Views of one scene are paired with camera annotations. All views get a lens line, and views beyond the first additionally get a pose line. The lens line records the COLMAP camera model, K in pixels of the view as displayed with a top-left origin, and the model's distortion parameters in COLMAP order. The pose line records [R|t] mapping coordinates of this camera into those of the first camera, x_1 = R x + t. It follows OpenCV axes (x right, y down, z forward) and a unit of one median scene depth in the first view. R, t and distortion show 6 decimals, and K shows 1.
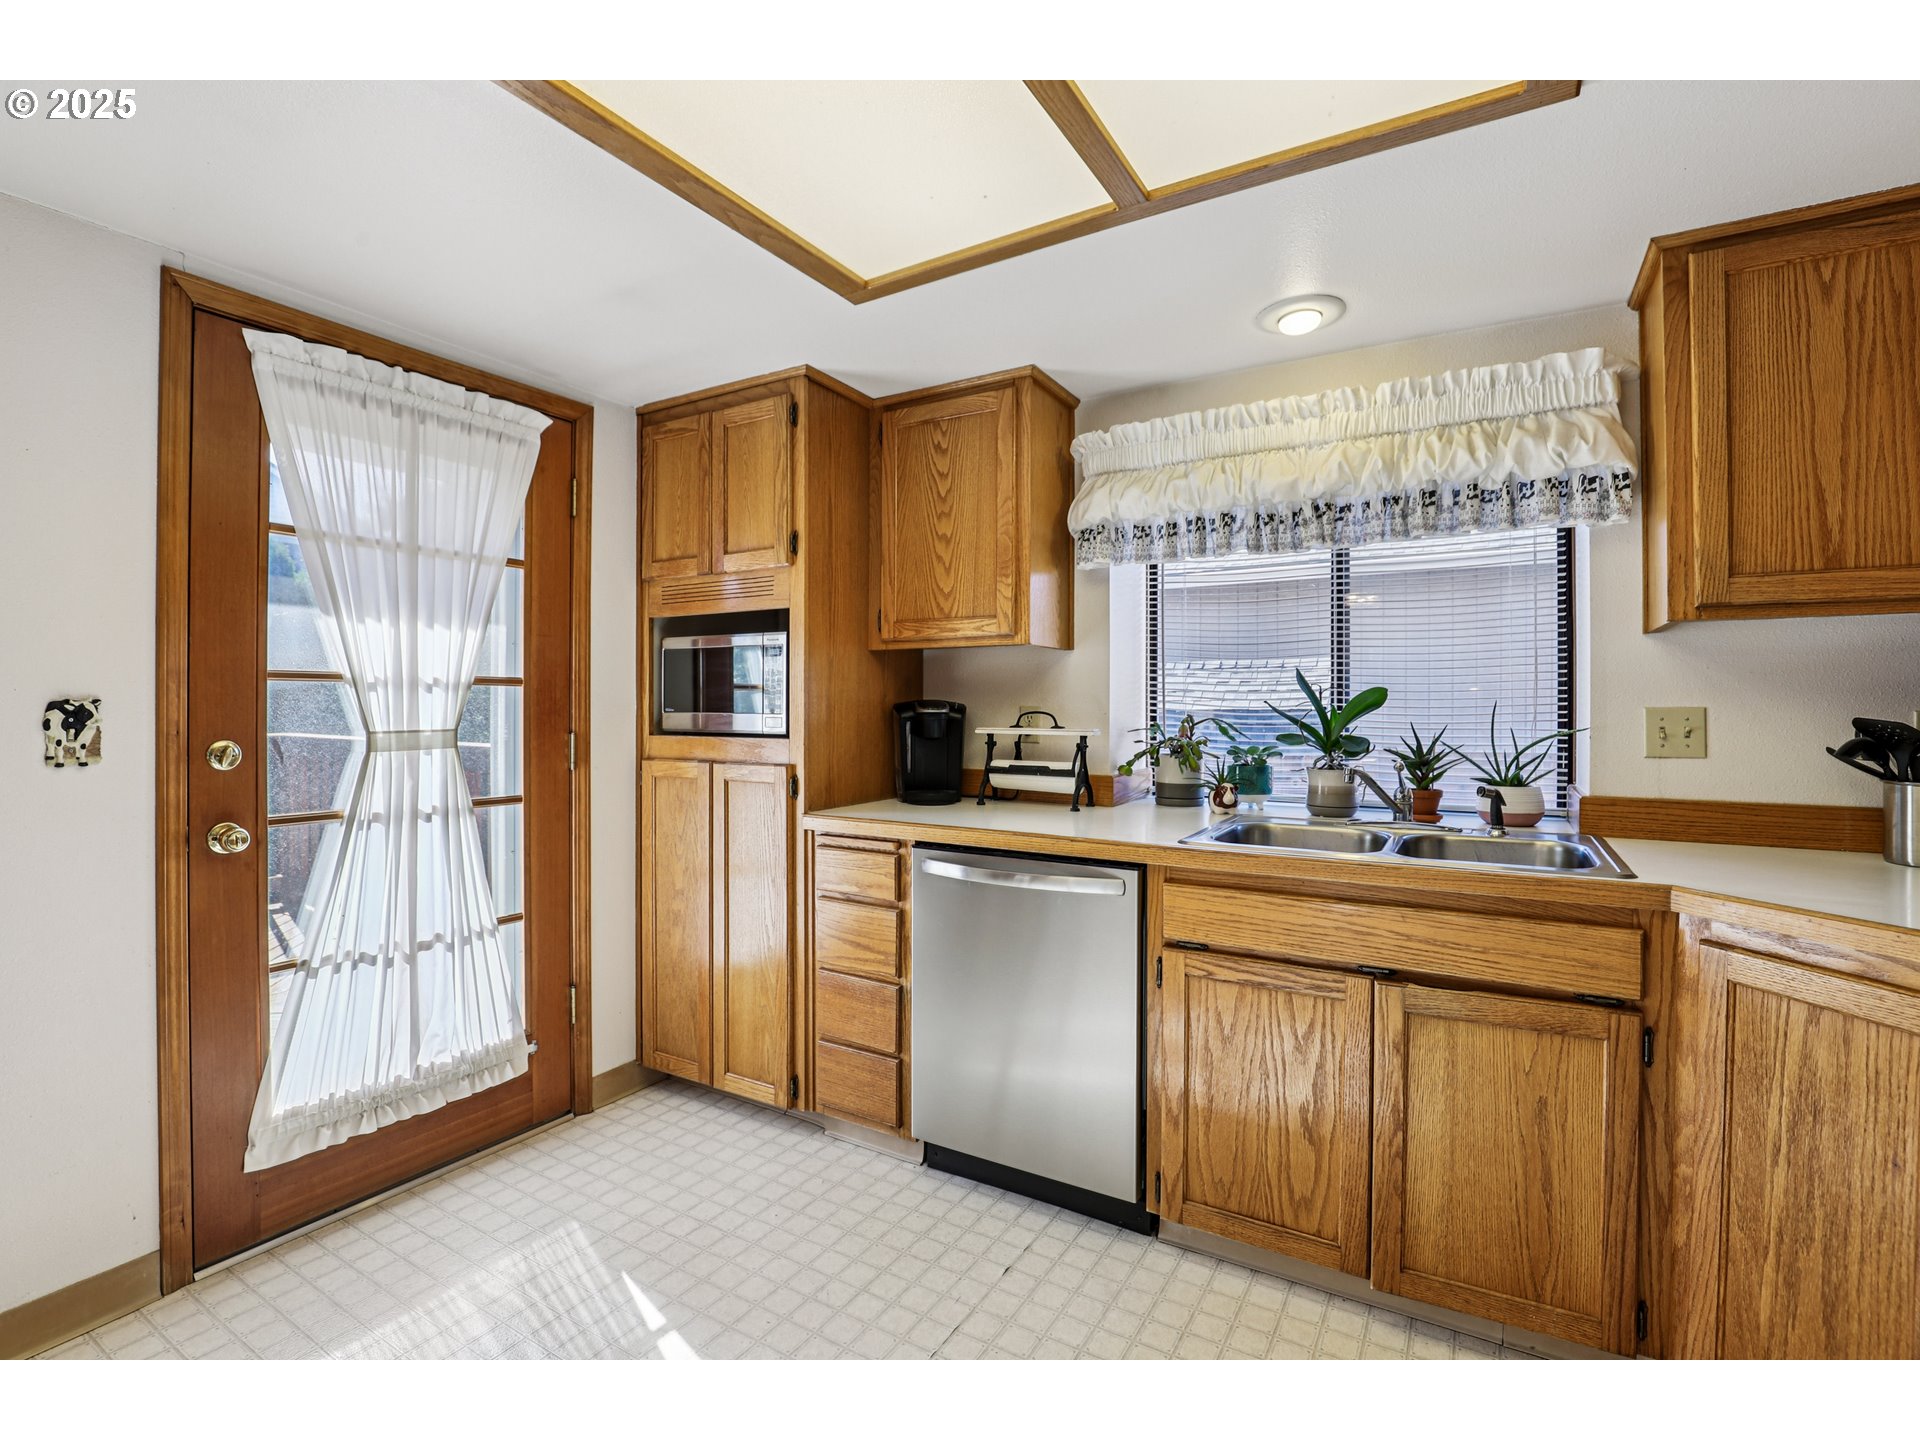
lens RADIAL K [[887.9, 0, 947.9], [0, 887.9, 709.7], [0, 0, 1]] dist [-0.035511, 0.004475]
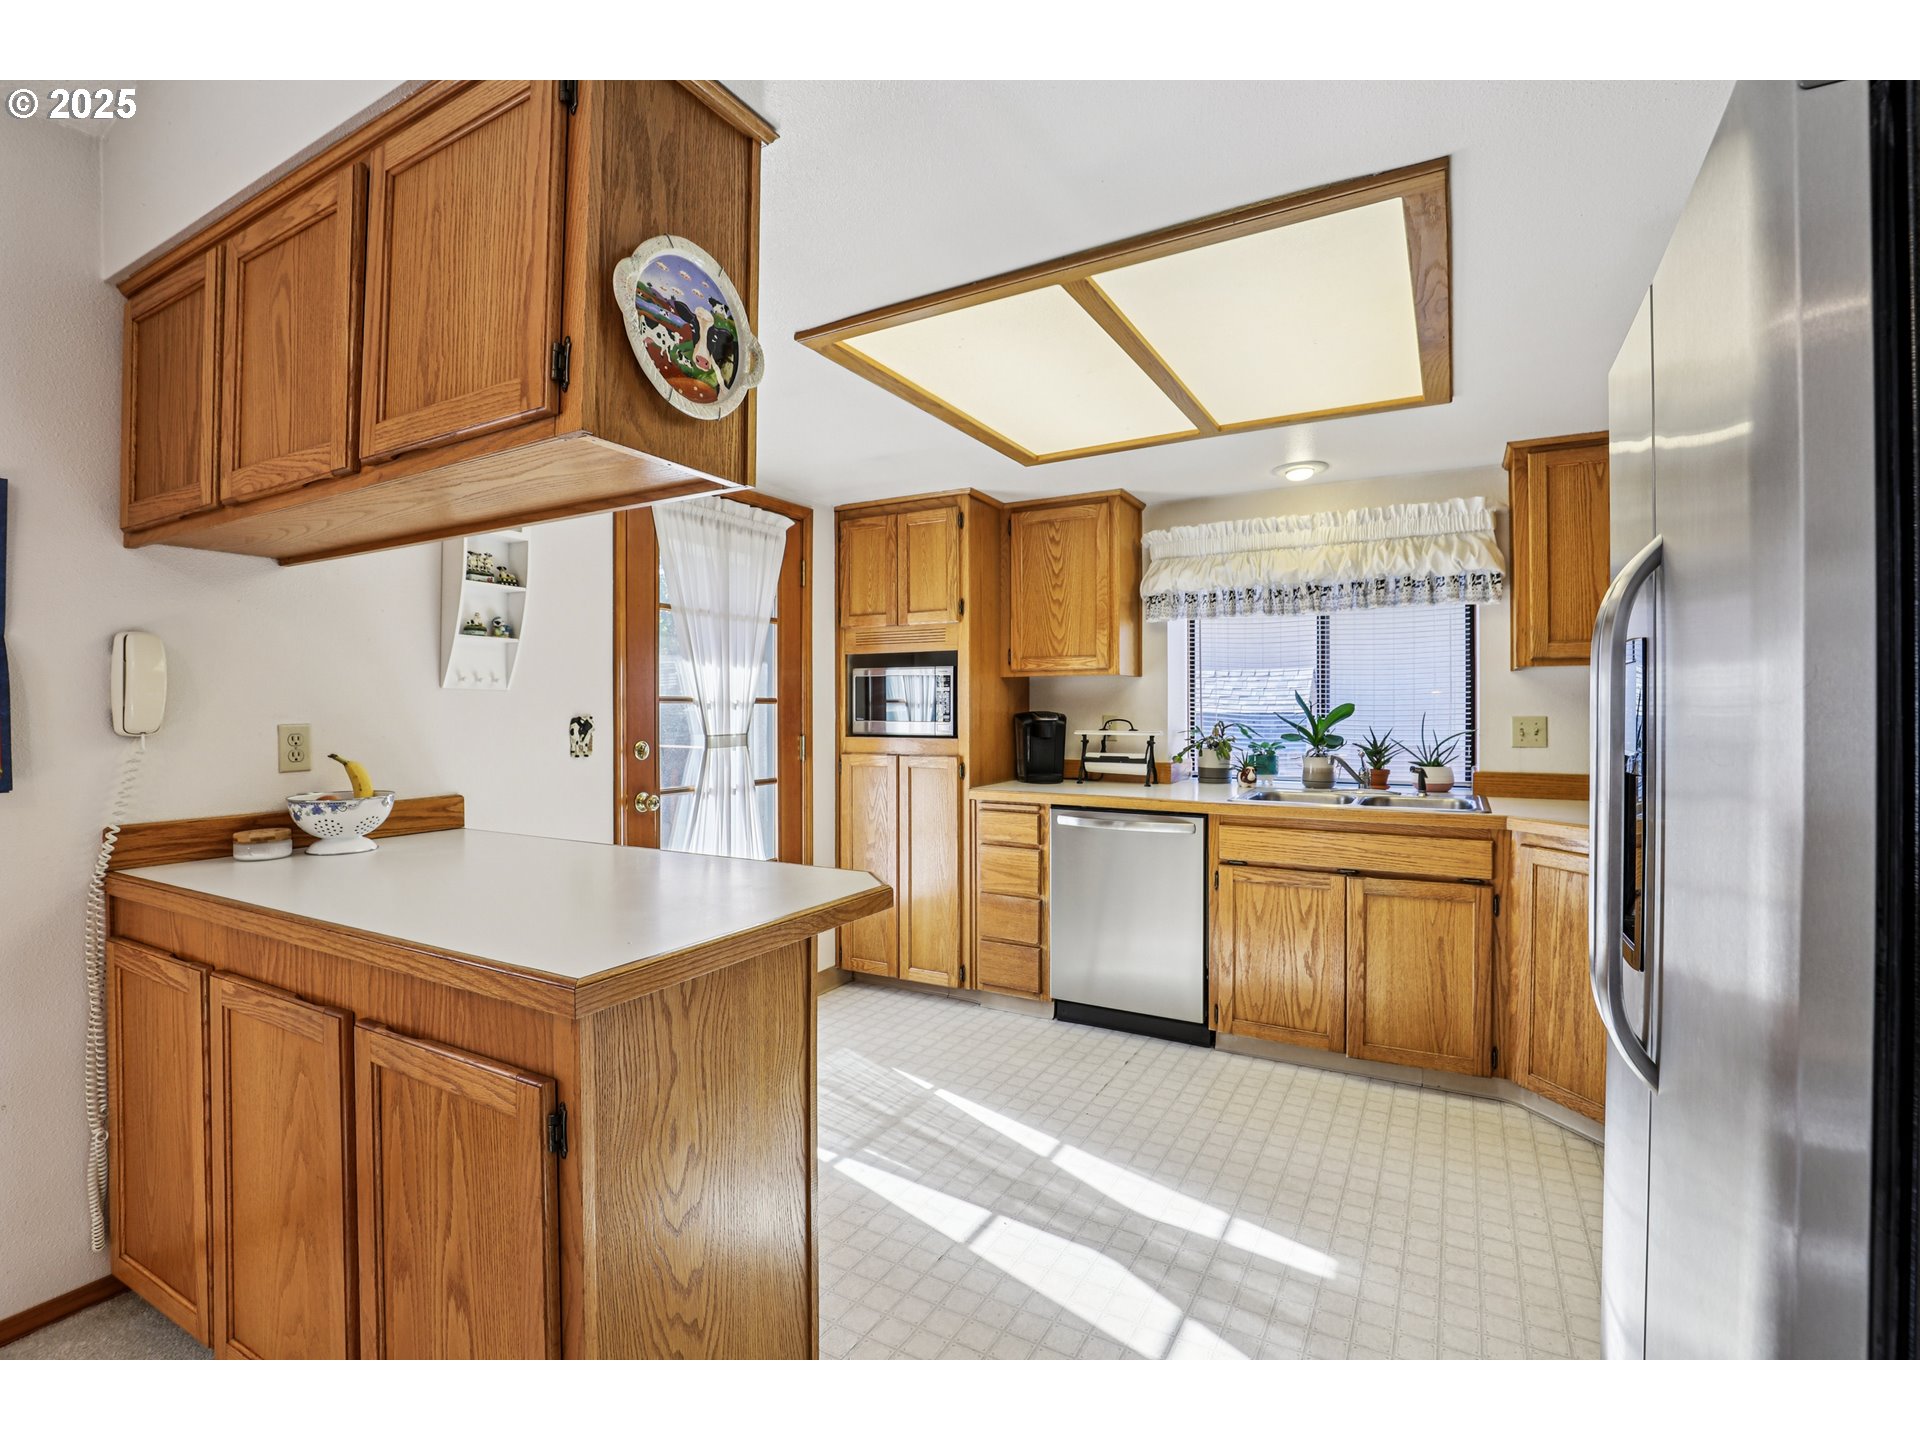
lens RADIAL K [[887.9, 0, 948.8], [0, 887.9, 712.8], [0, 0, 1]] dist [-0.035511, 0.004475]
pose [[0.999667, -0.003763, 0.025512, -0.263020], [0.003718, 0.999991, 0.001823, -0.014936], [-0.025519, -0.001727, 0.999673, -0.550607]]
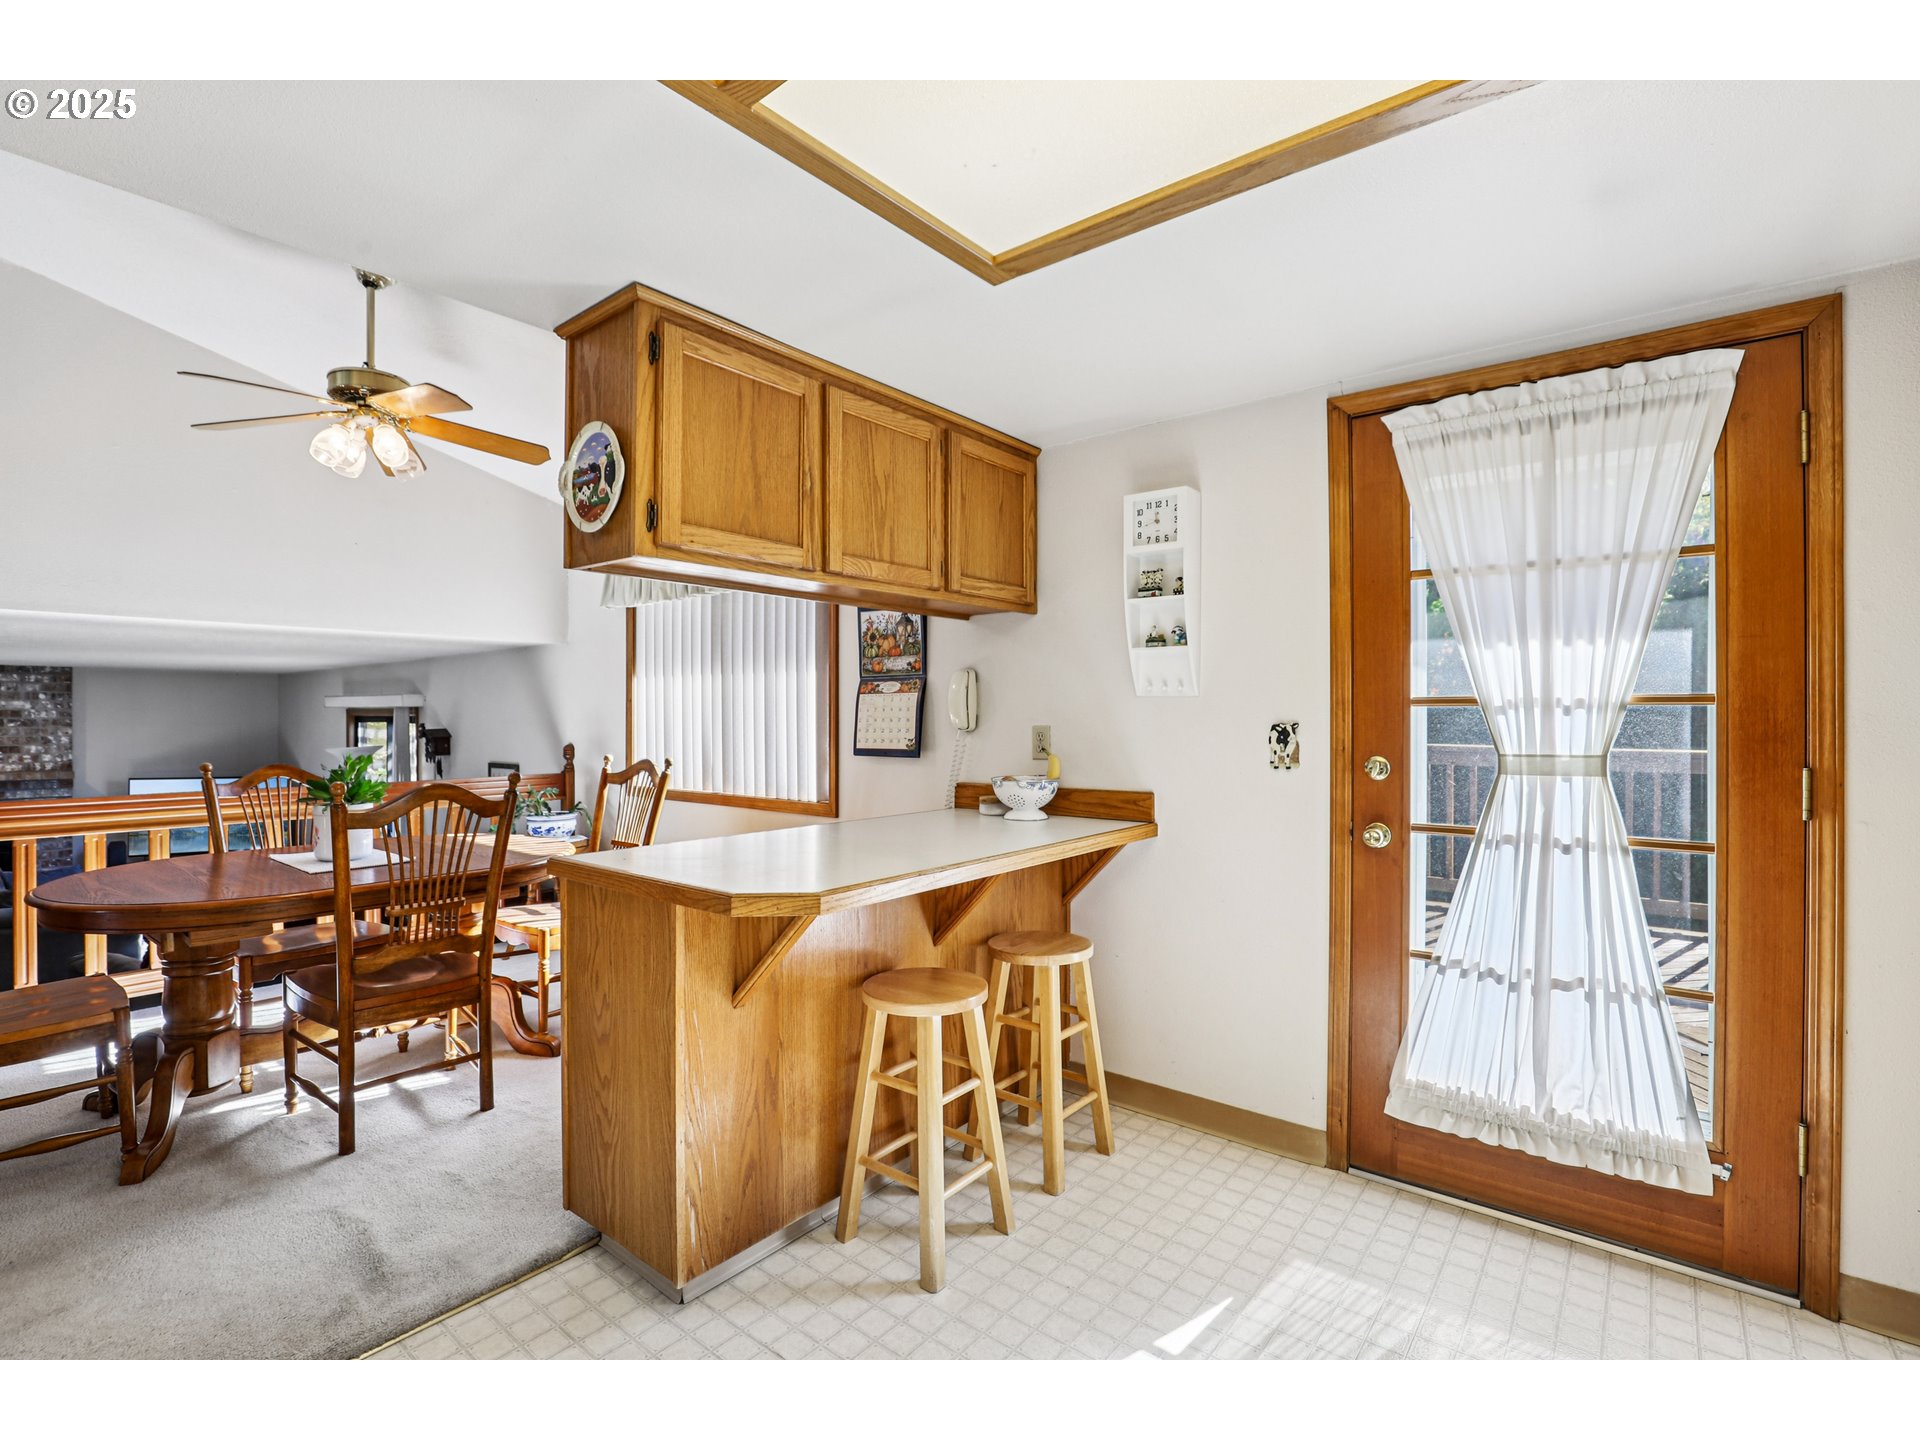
lens RADIAL K [[887.9, 0, 960.8], [0, 887.9, 719.7], [0, 0, 1]] dist [-0.035511, 0.004475]
pose [[-0.134829, 0.002643, -0.990865, 0.417205], [-0.002083, 0.999993, 0.002951, -0.015844], [0.990867, 0.002462, -0.134823, 0.494442]]
